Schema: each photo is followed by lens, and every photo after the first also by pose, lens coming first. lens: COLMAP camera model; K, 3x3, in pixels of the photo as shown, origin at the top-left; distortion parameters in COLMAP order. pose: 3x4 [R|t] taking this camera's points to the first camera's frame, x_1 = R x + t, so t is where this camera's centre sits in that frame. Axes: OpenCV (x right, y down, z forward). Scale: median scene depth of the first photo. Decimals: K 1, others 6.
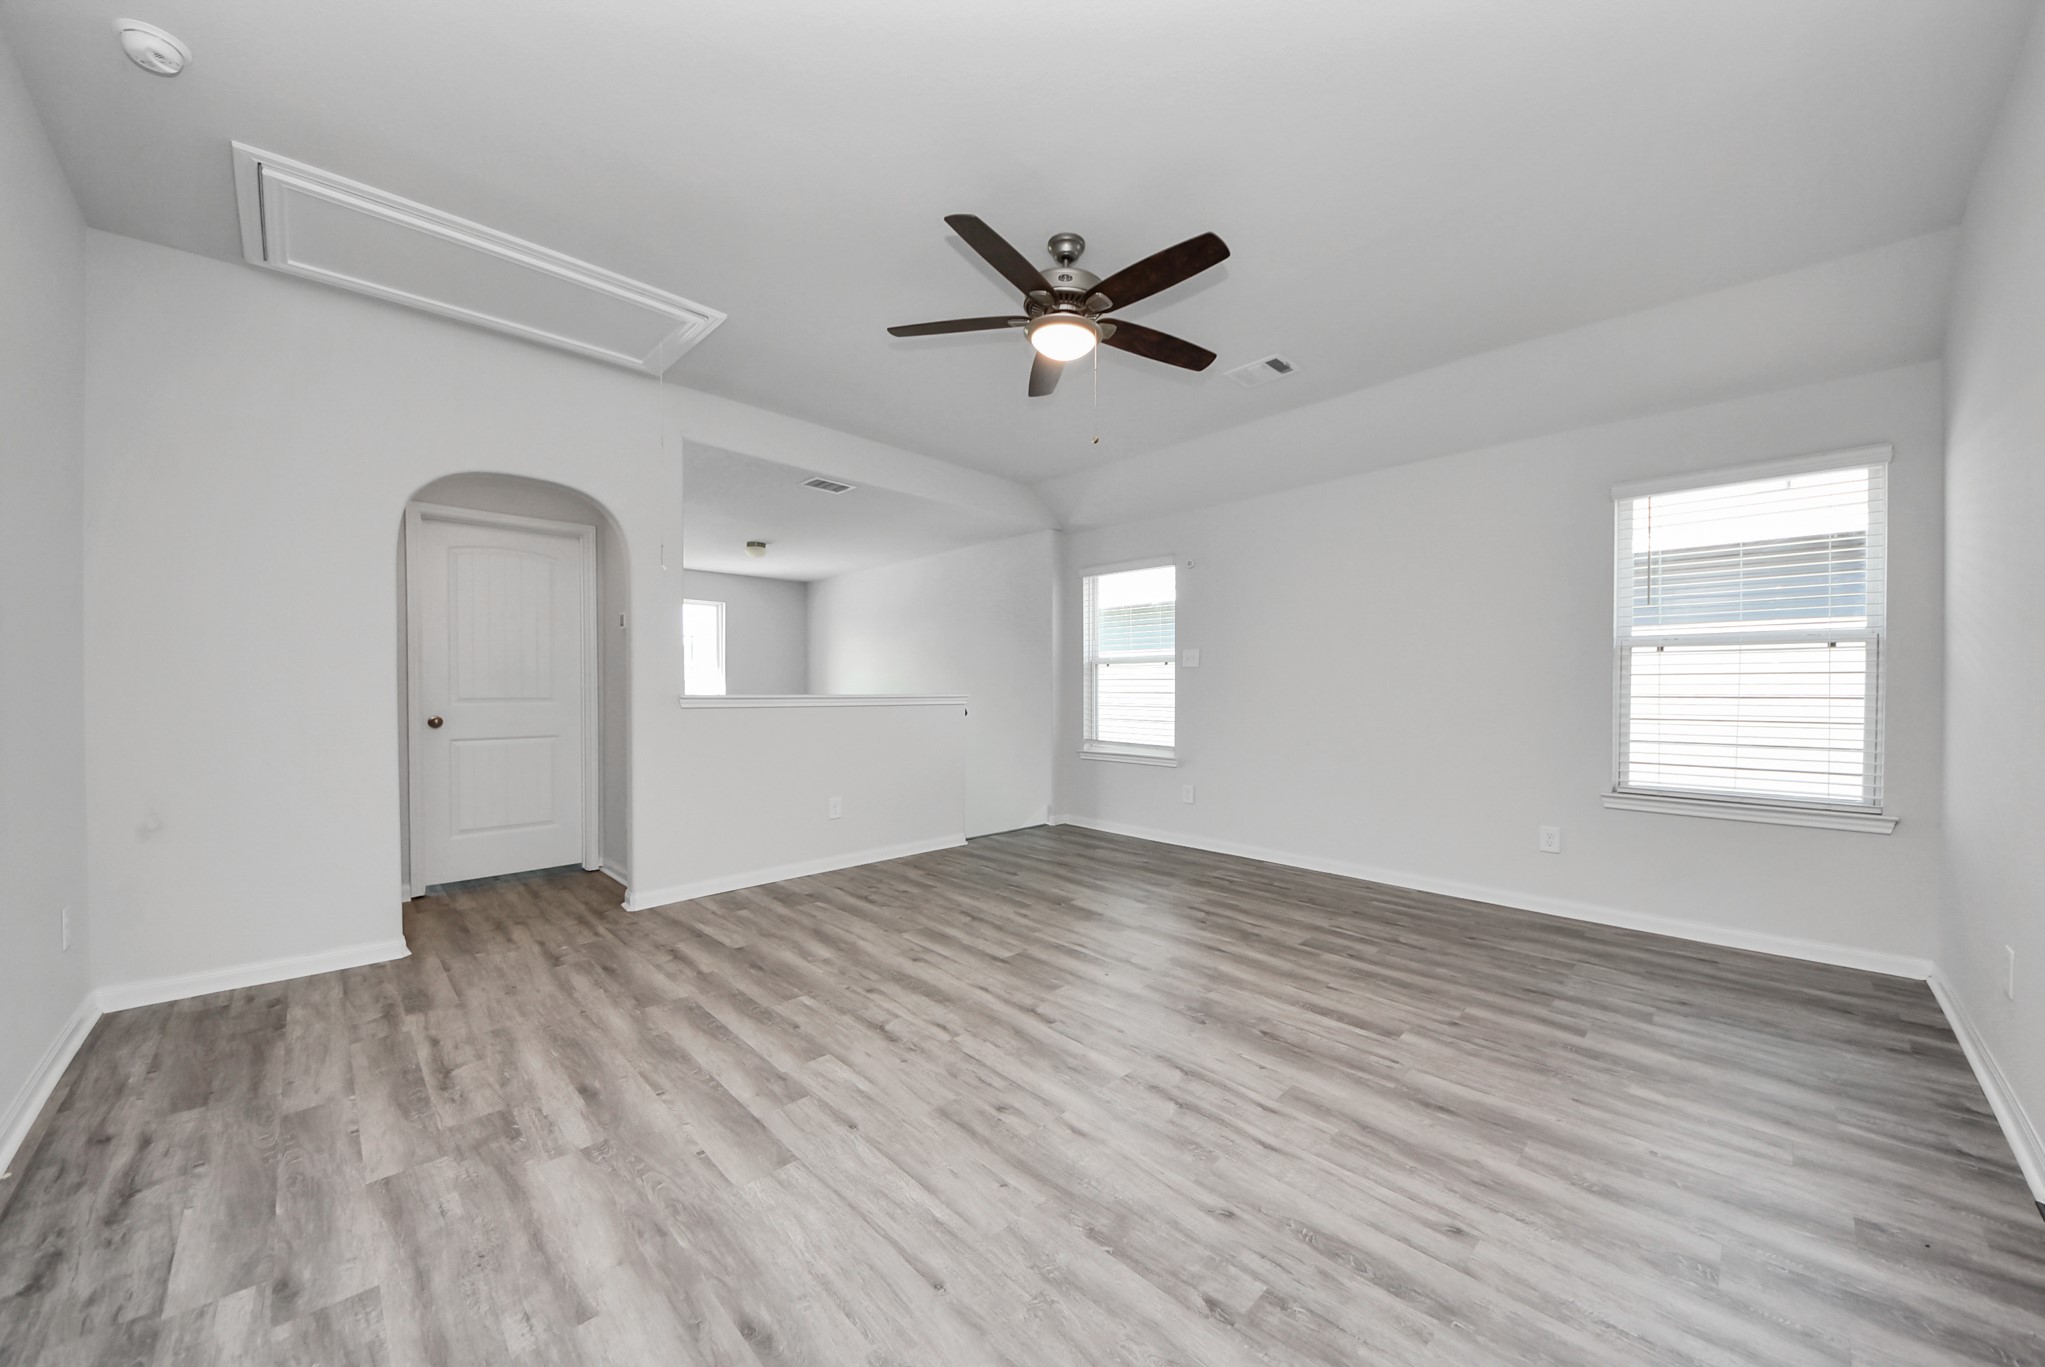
lens RADIAL K [[728.0, 0, 1040.3], [0, 728.0, 689.8], [0, 0, 1]] dist [0.037229, -0.024611]
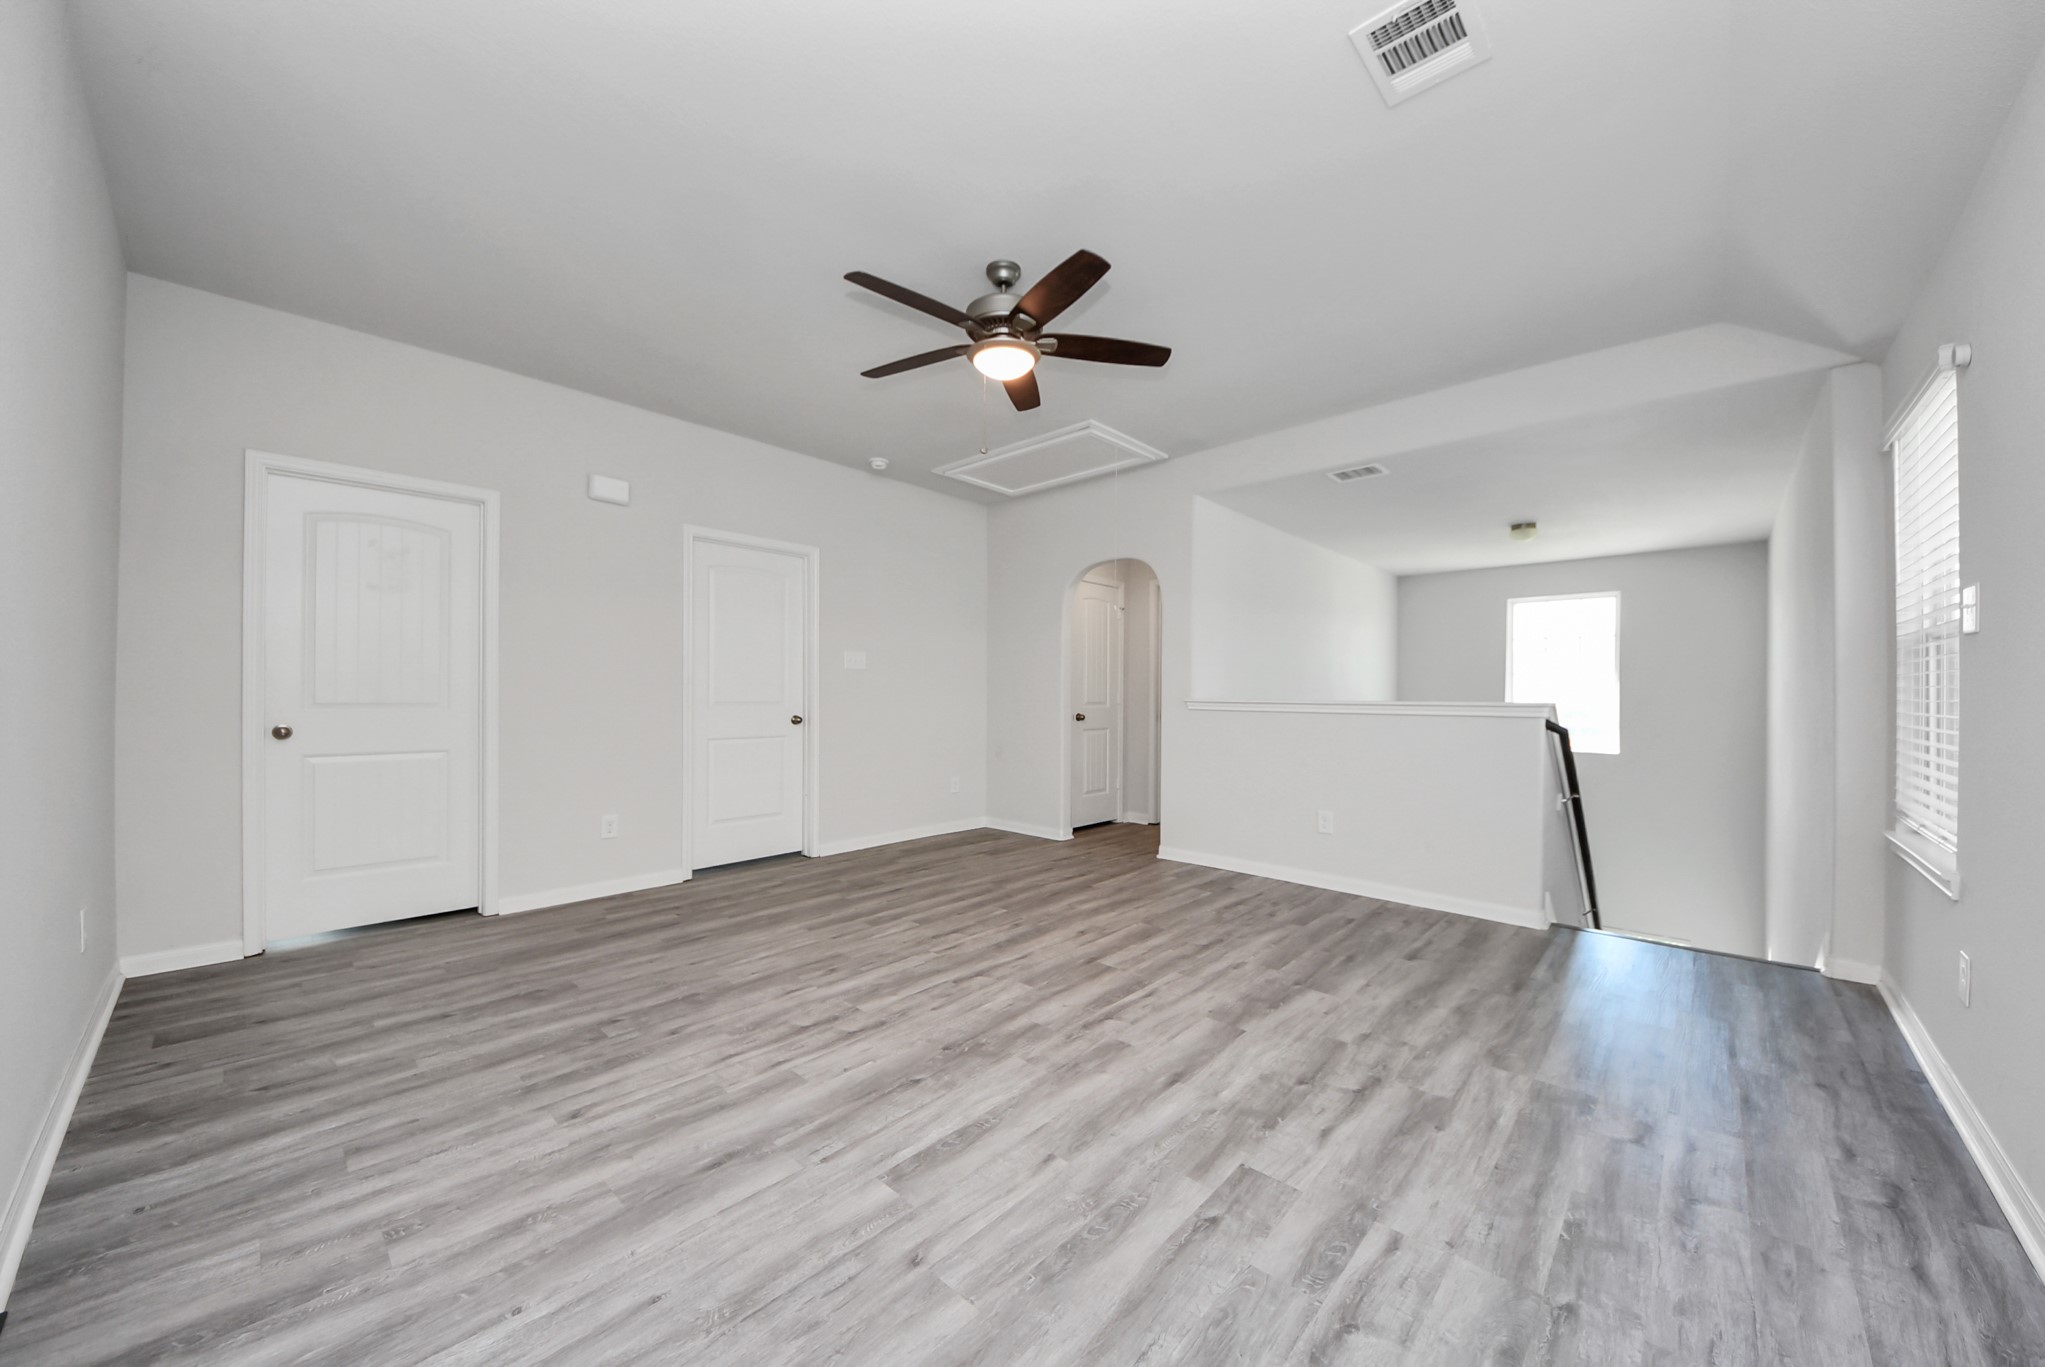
lens RADIAL K [[728.0, 0, 1040.3], [0, 728.0, 689.8], [0, 0, 1]] dist [0.037229, -0.024611]
pose [[0.042921, -0.007391, -0.999051, 1.087324], [-0.011444, 0.999903, -0.007889, 0.008053], [0.999013, 0.011772, 0.042833, 1.013221]]
